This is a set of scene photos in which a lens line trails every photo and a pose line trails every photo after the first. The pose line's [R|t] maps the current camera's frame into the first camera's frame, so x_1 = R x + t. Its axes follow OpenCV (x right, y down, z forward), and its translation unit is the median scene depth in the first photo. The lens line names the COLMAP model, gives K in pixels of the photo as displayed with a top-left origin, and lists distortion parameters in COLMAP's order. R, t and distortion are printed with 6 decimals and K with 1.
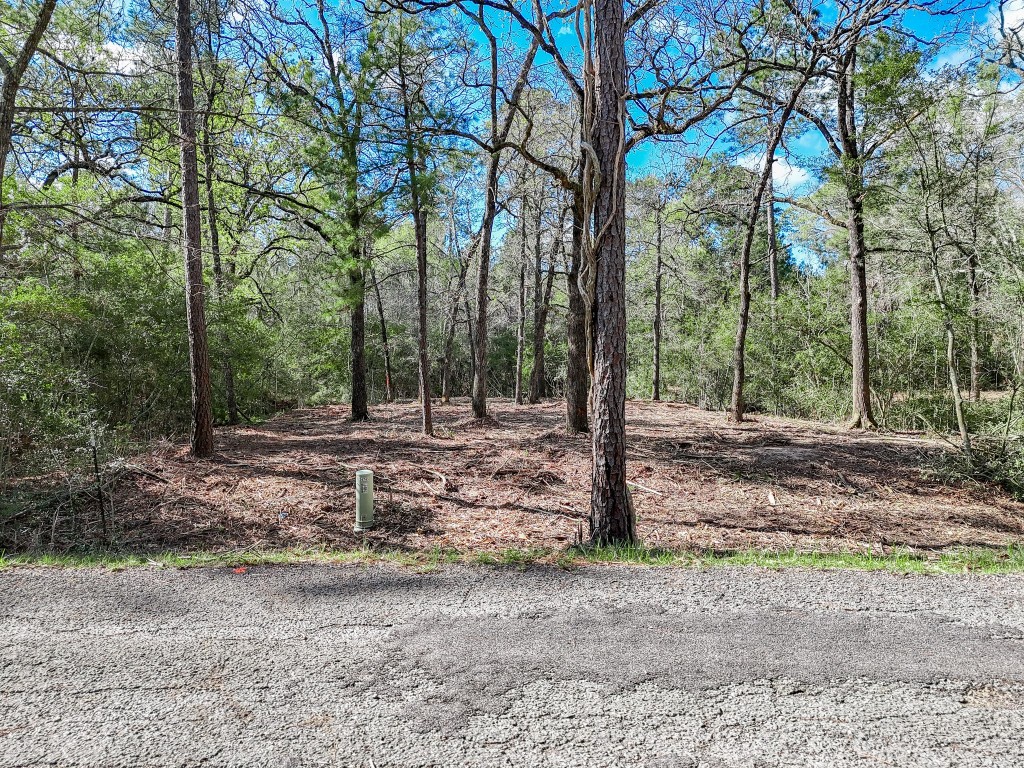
lens RADIAL K [[750.8, 0, 512.0], [0, 750.8, 384.0], [0, 0, 1]] dist [0.070002, -0.054145]
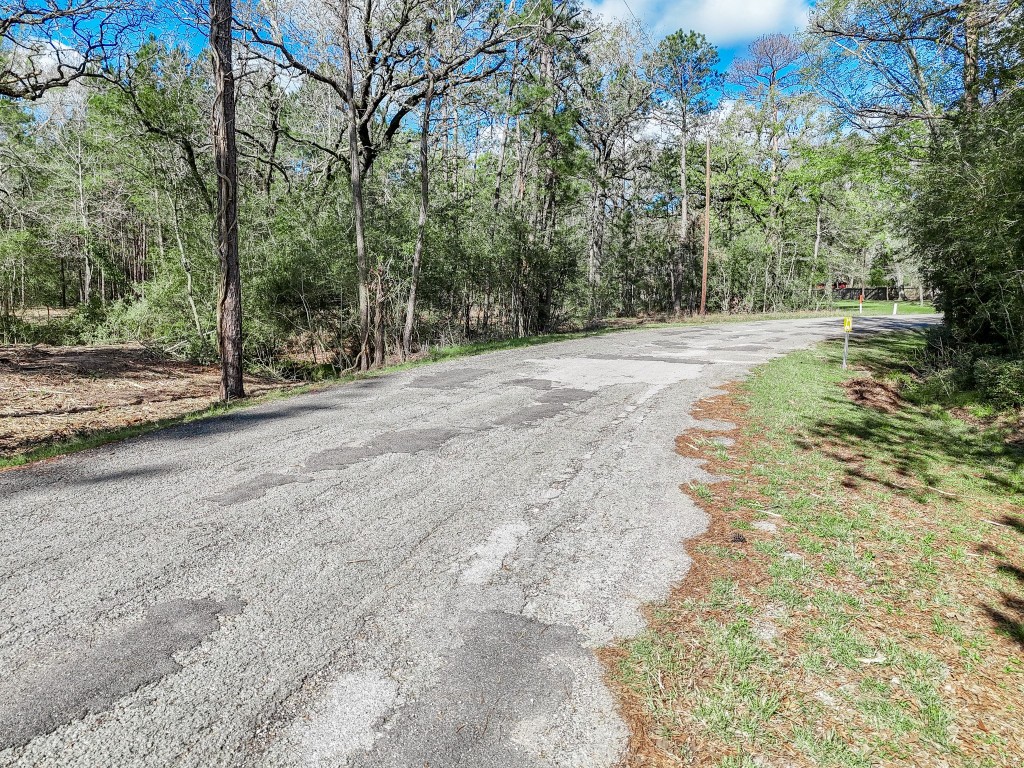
lens RADIAL K [[750.8, 0, 512.0], [0, 750.8, 384.0], [0, 0, 1]] dist [0.070002, -0.054145]
pose [[0.234943, -0.110697, 0.965685, -0.894610], [0.004192, 0.993600, 0.112877, -0.016170], [-0.972000, -0.022472, 0.233903, -0.056603]]
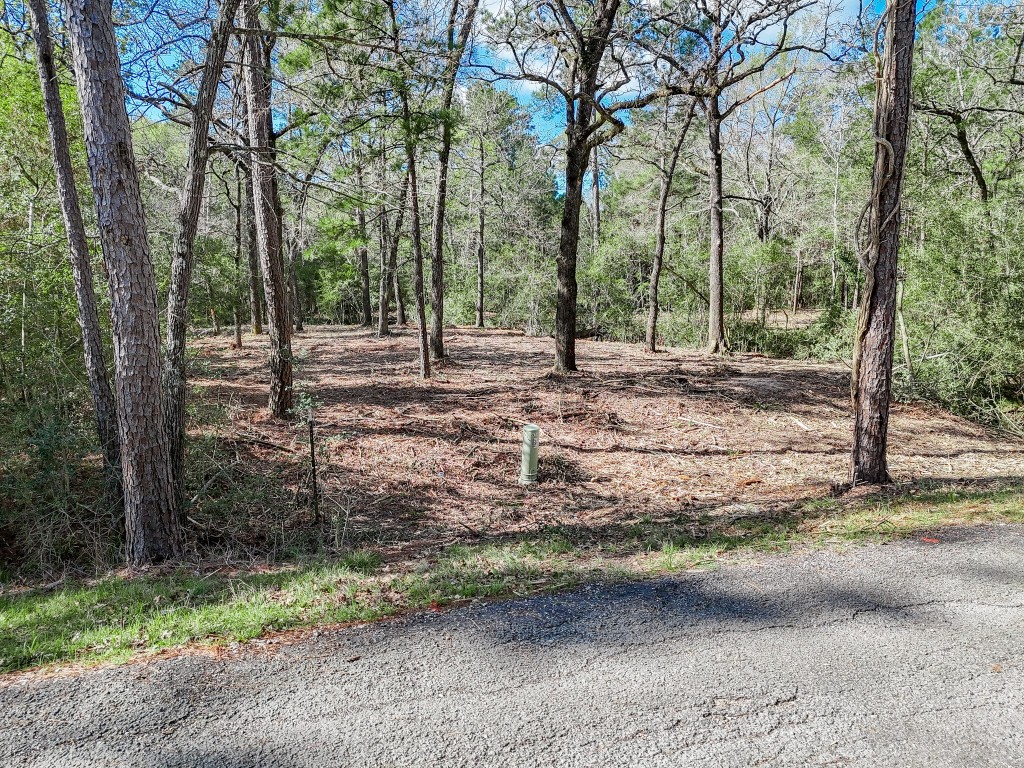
lens RADIAL K [[749.7, 0, 512.0], [0, 749.7, 384.0], [0, 0, 1]] dist [0.074344, -0.070355]
pose [[0.933697, -0.044760, 0.355257, -0.494773], [0.005691, 0.993886, 0.110265, -0.047080], [-0.358020, -0.100932, 0.928243, 0.054533]]
